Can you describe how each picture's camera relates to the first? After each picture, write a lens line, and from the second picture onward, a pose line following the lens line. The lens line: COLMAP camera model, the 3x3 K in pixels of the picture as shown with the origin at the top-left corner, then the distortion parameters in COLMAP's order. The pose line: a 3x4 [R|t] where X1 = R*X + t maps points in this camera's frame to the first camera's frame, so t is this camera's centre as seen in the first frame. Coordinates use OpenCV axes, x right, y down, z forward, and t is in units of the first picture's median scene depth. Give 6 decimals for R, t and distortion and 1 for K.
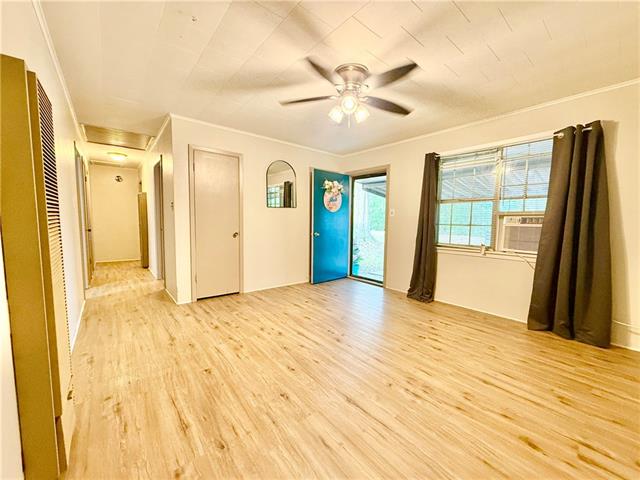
lens RADIAL K [[254.5, 0, 317.7], [0, 254.5, 242.0], [0, 0, 1]] dist [-0.000179, -0.000080]
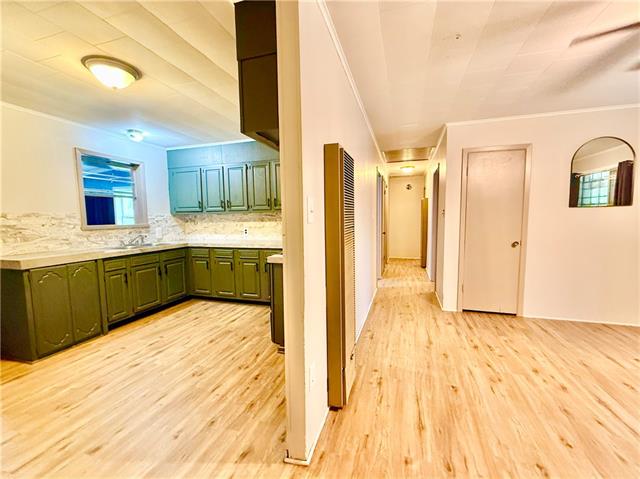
lens RADIAL K [[273.1, 0, 320.2], [0, 273.1, 241.0], [0, 0, 1]] dist [-0.002325, 0.000506]
pose [[0.548792, 0.049283, -0.834505, 0.091275], [-0.049093, 0.998438, 0.026679, -0.042337], [0.834516, 0.026327, 0.550354, -0.015499]]
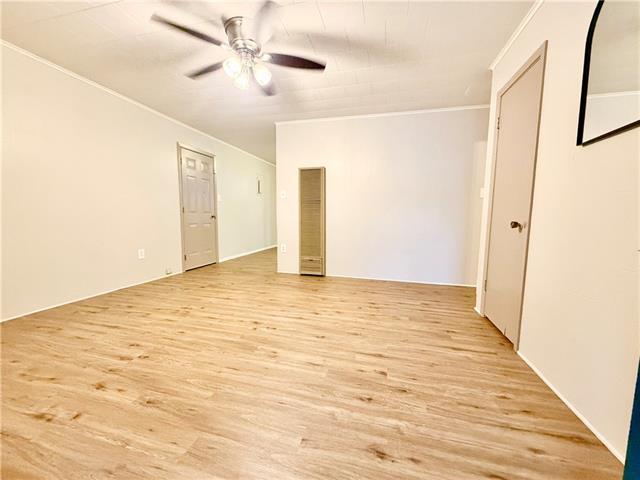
lens RADIAL K [[254.5, 0, 318.0], [0, 254.5, 240.6], [0, 0, 1]] dist [-0.000179, -0.000080]
pose [[-0.806425, 0.035485, -0.590270, 0.386806], [-0.074051, 0.984280, 0.160341, -0.070584], [0.586681, 0.173013, -0.791121, 1.604332]]
